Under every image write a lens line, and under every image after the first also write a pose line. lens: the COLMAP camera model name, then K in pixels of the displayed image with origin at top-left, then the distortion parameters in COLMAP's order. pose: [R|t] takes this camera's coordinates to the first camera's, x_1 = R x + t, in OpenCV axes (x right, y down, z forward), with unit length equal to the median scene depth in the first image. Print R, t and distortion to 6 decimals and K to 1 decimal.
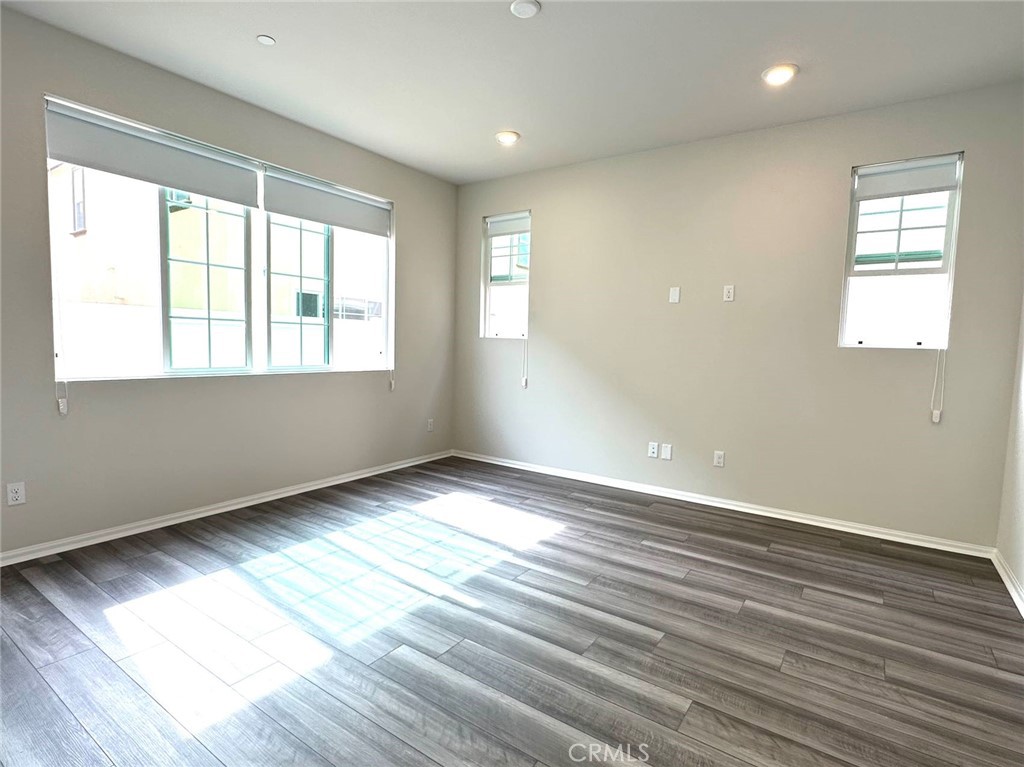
lens RADIAL K [[536.9, 0, 511.3], [0, 536.9, 379.7], [0, 0, 1]] dist [0.002322, 0.000227]
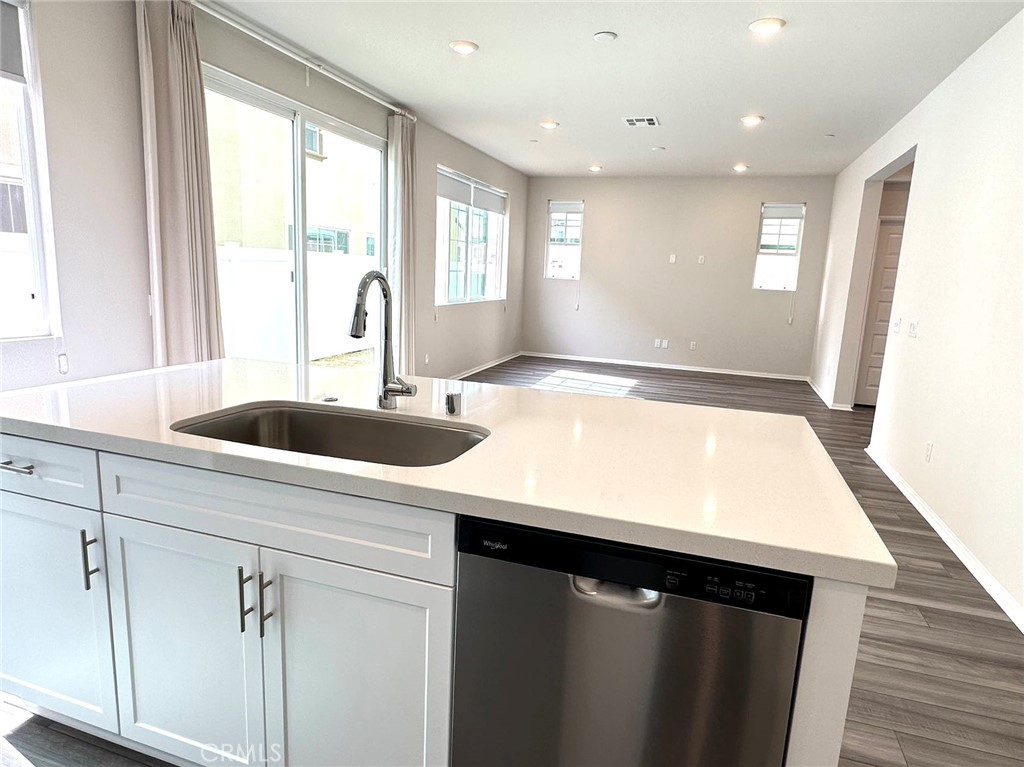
lens RADIAL K [[619.0, 0, 510.8], [0, 619.0, 383.7], [0, 0, 1]] dist [-0.024307, 0.000140]
pose [[0.960140, -0.037974, 0.276929, -0.966315], [0.004286, 0.992612, 0.121252, 0.010982], [-0.279488, -0.115232, 0.953209, -1.062406]]
